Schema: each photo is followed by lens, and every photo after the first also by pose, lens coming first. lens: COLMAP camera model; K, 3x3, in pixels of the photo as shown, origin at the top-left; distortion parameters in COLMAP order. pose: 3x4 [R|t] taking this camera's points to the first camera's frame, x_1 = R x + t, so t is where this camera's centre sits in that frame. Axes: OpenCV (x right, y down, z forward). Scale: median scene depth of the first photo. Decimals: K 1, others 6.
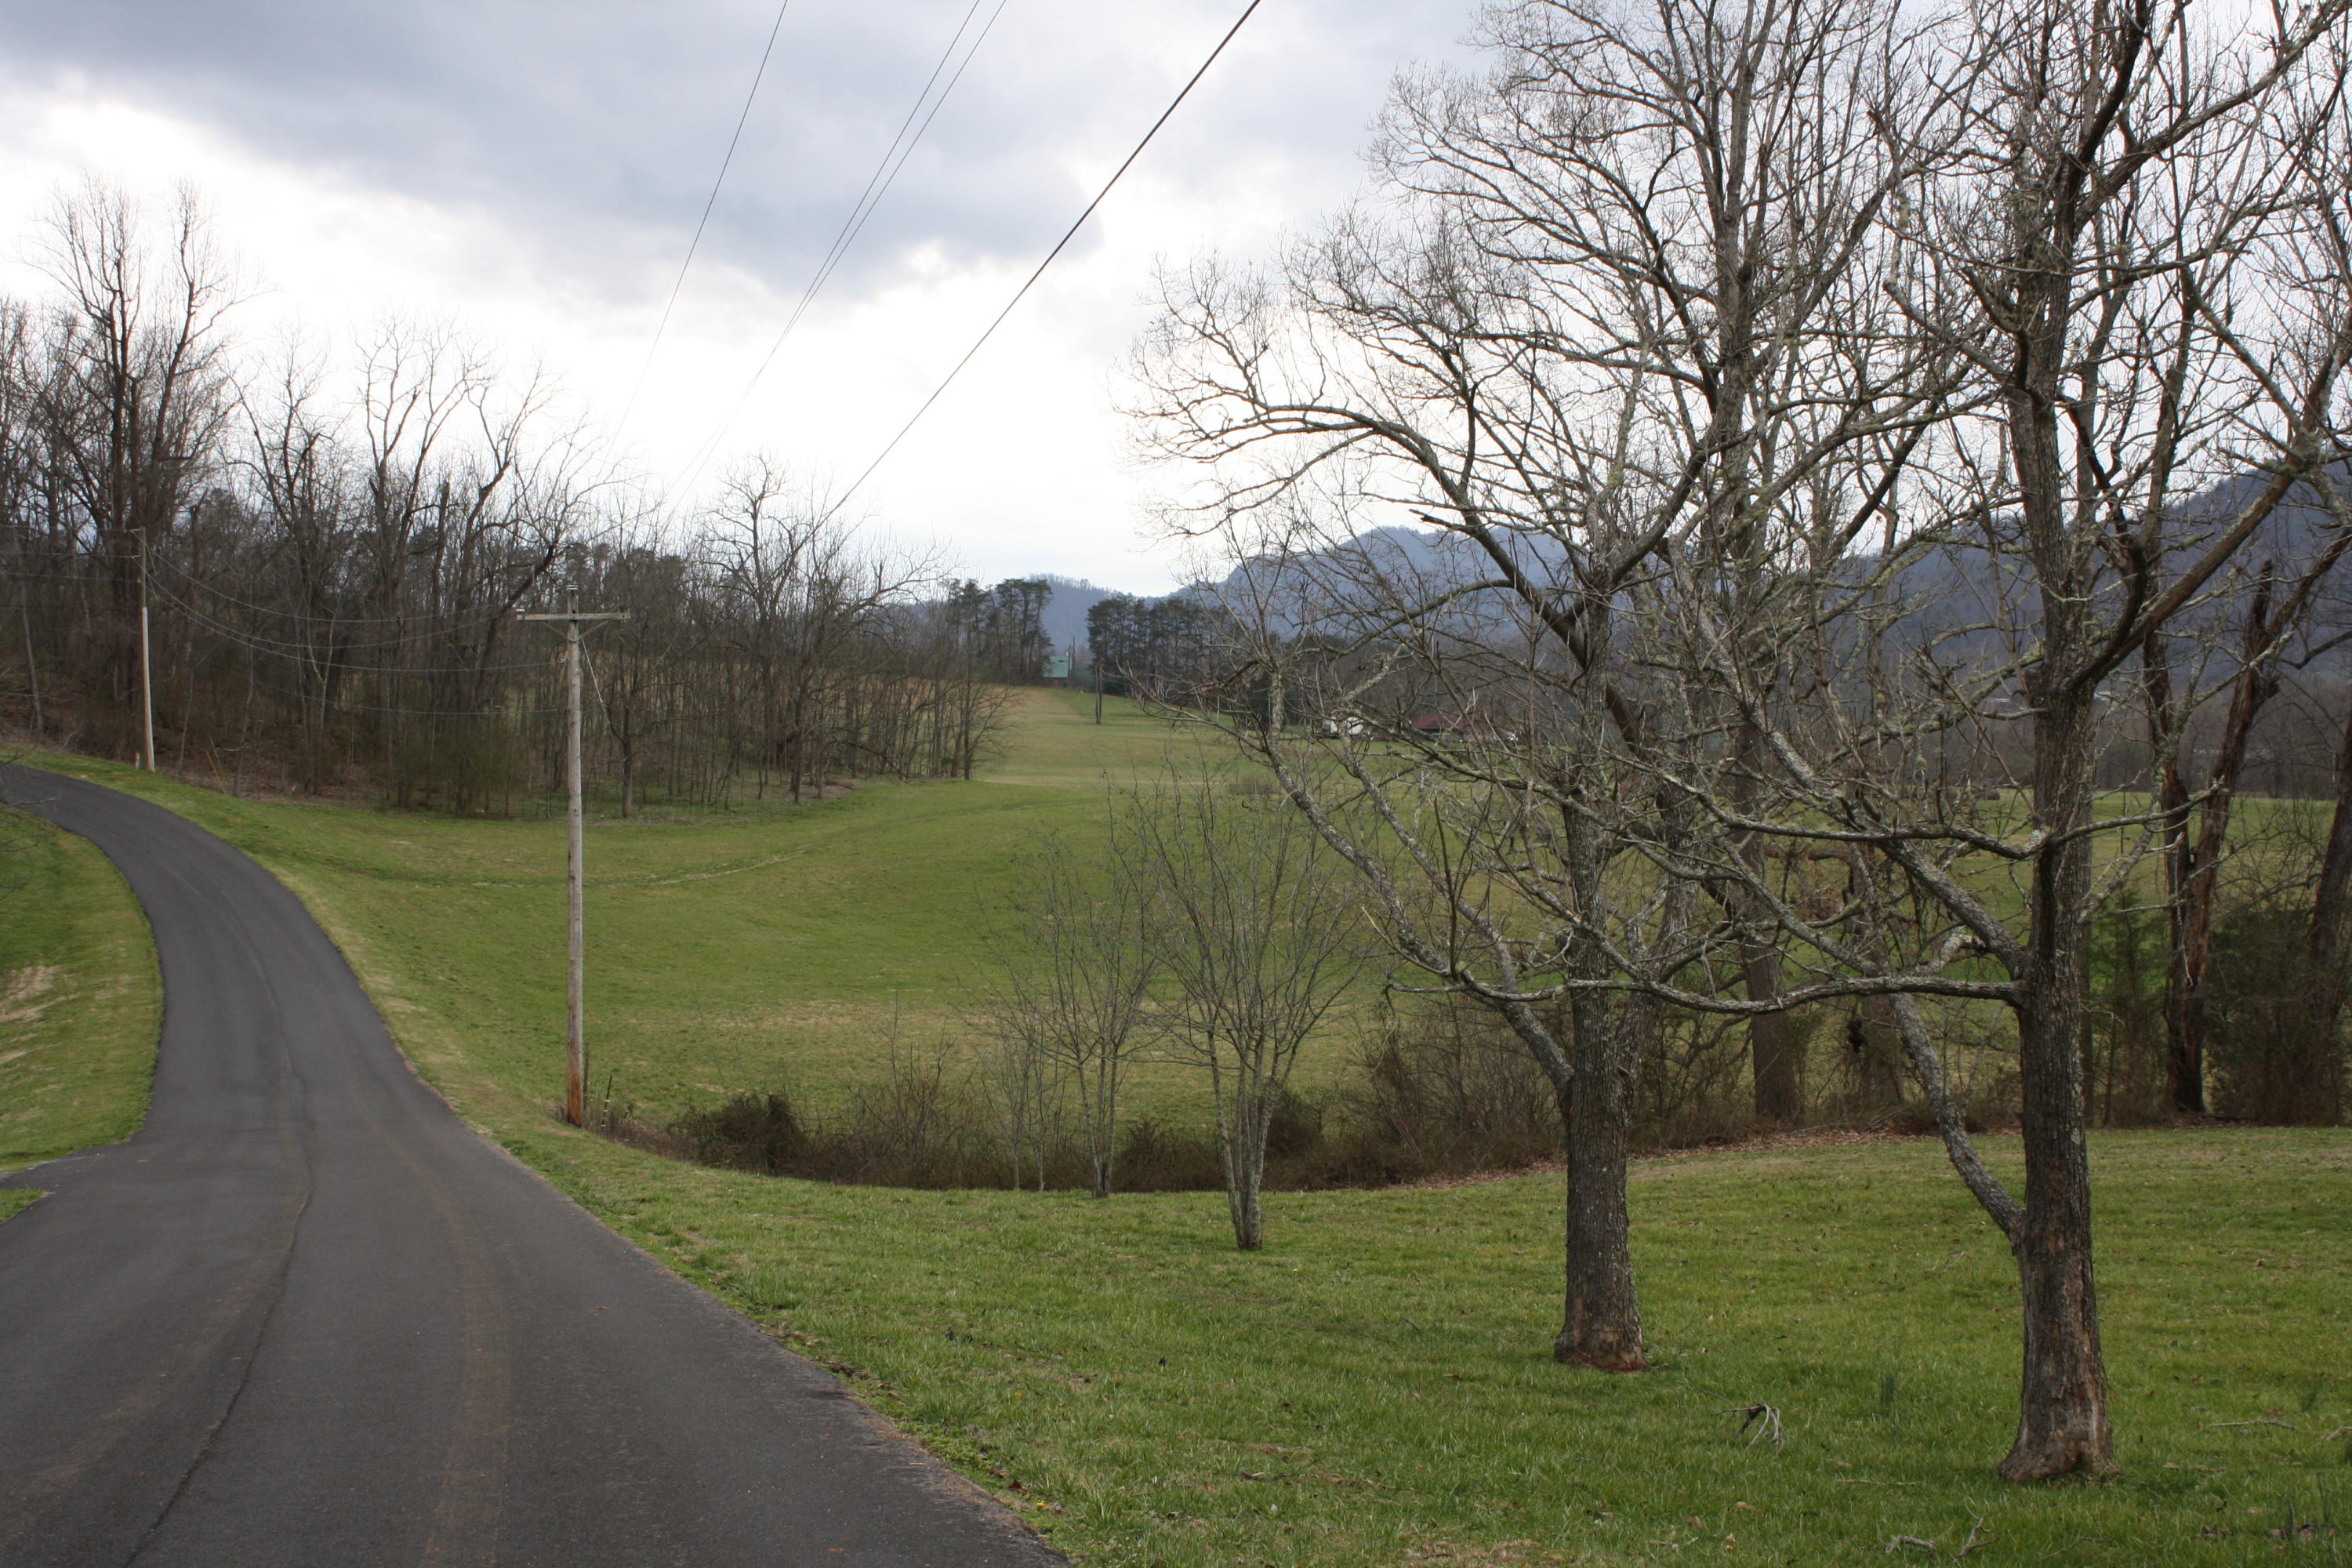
lens RADIAL K [[3176.3, 0, 1212.6], [0, 3176.3, 812.4], [0, 0, 1]] dist [-0.038507, 0.000000]
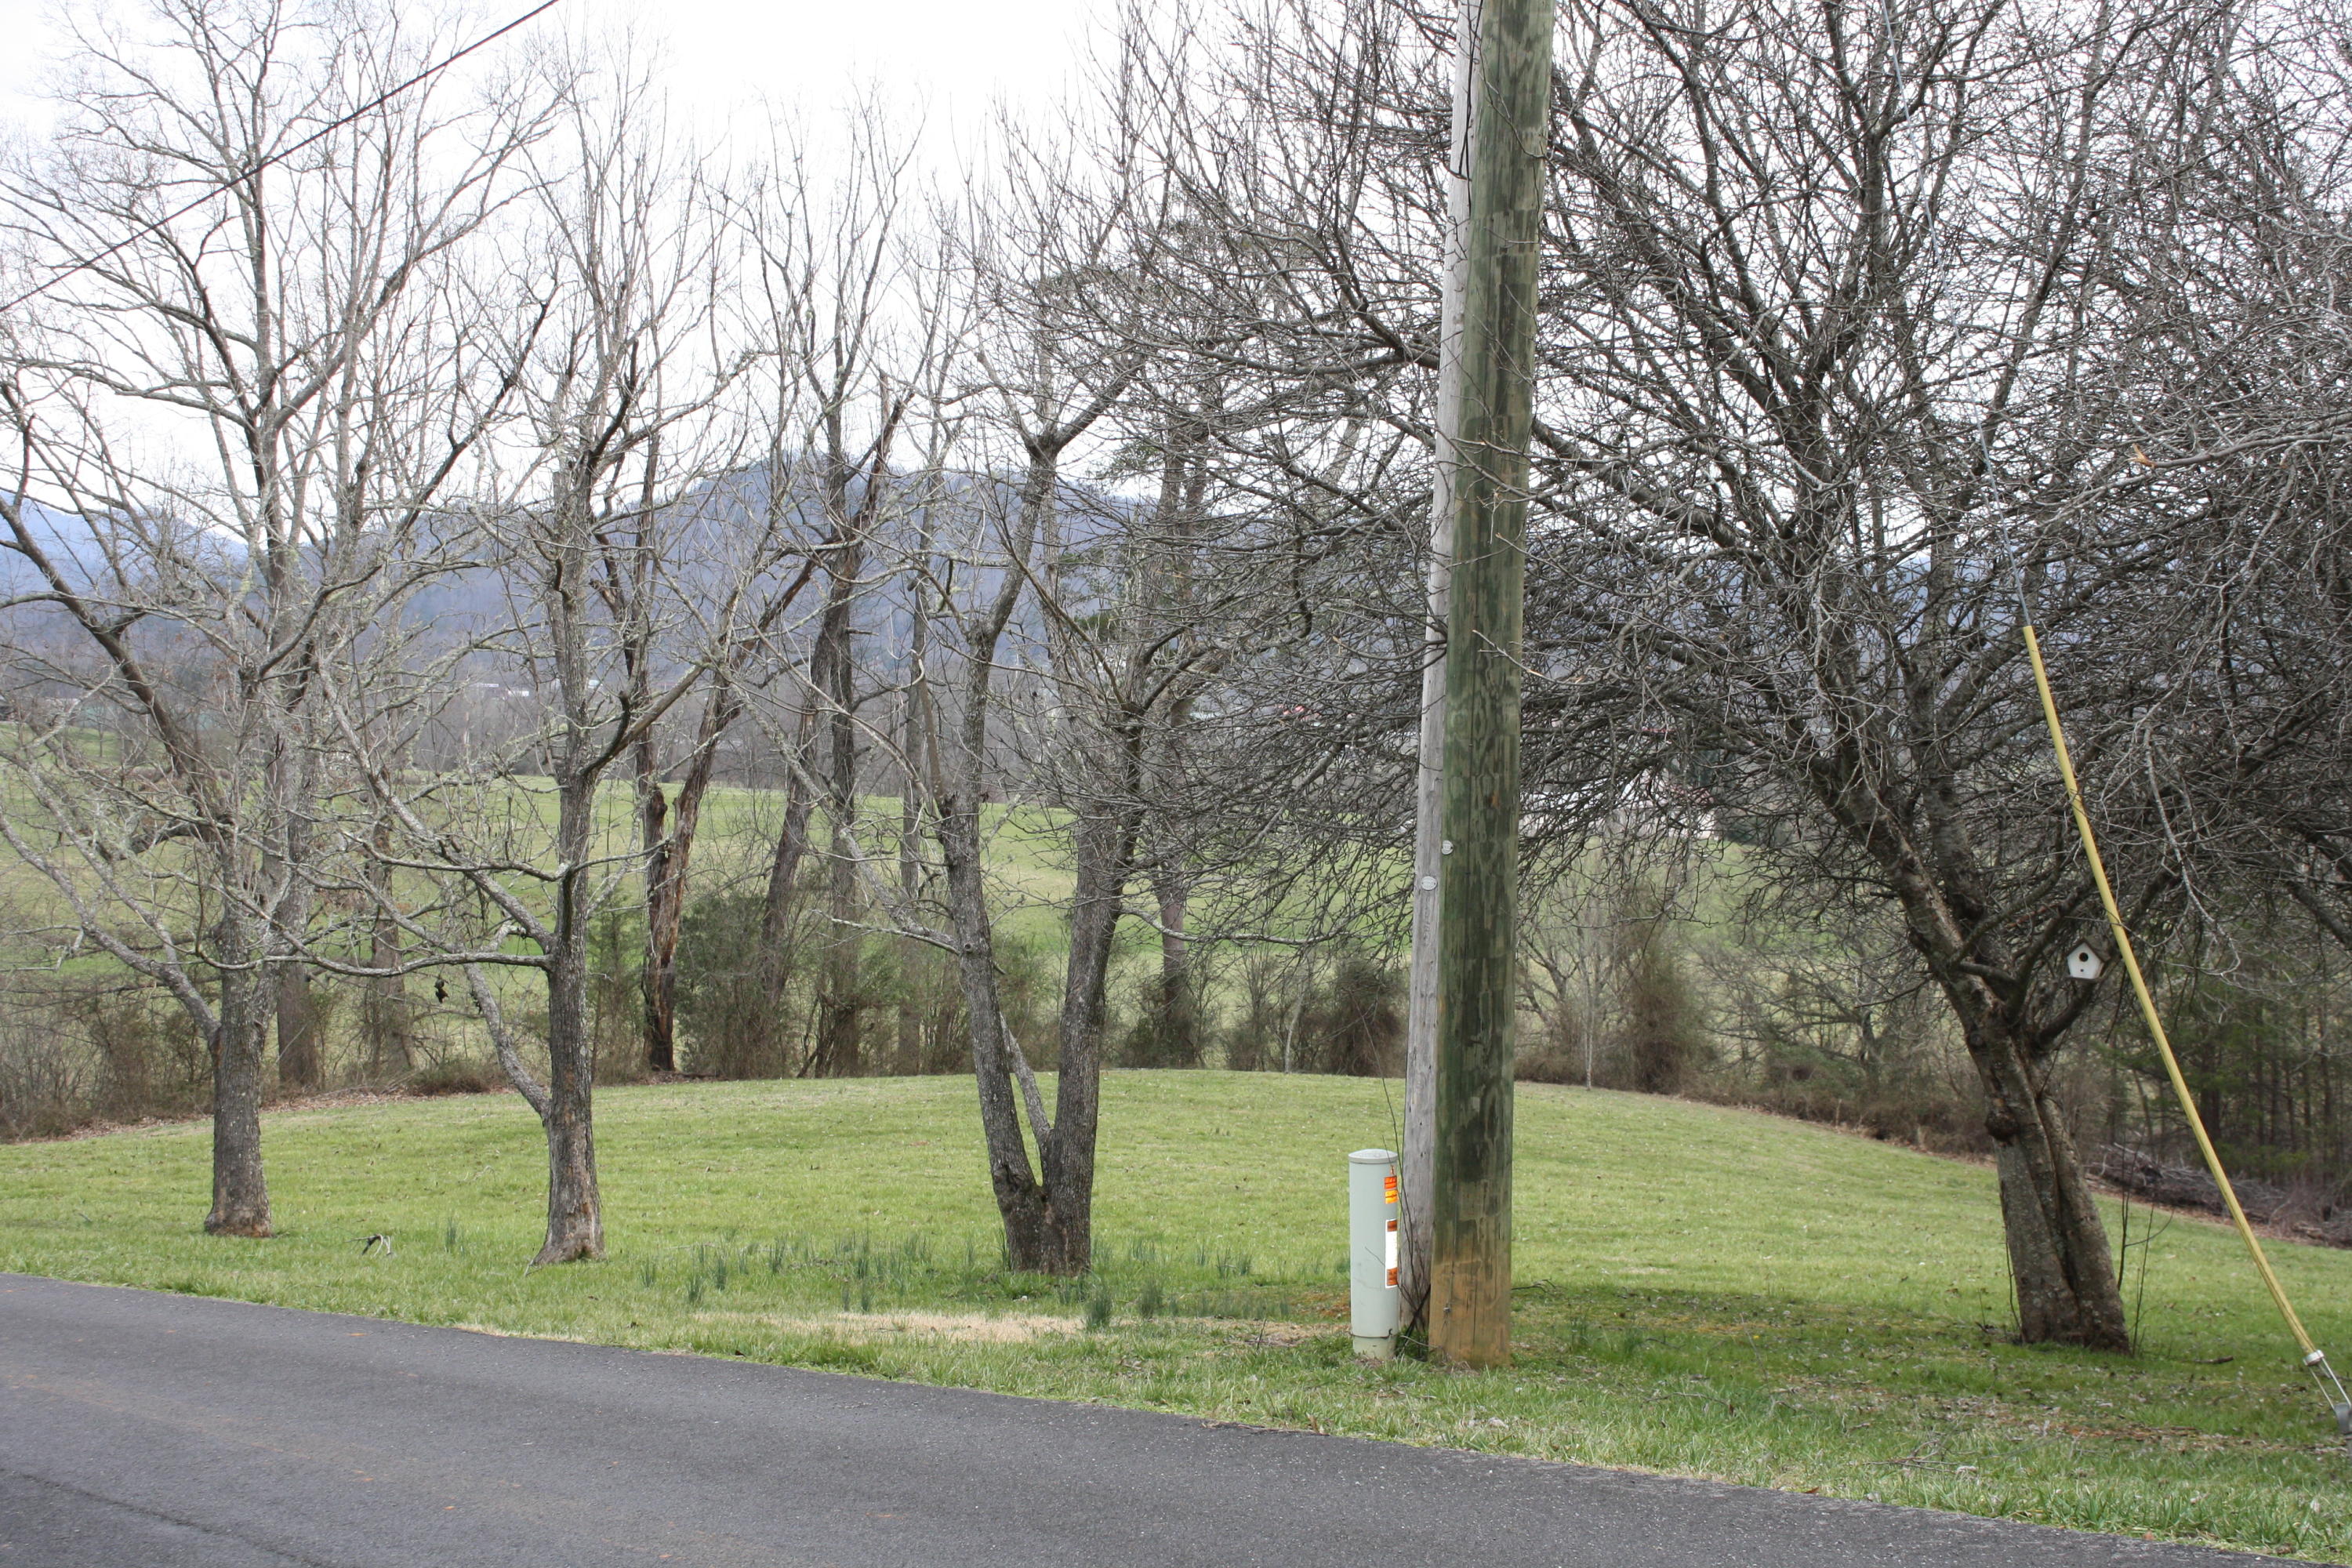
lens RADIAL K [[3176.3, 0, 1210.0], [0, 3176.3, 815.4], [0, 0, 1]] dist [-0.038507, 0.000000]
pose [[0.892389, 0.010824, 0.451137, -0.122597], [-0.013828, 0.999899, 0.003363, -0.019536], [-0.451055, -0.009239, 0.892448, -0.415898]]
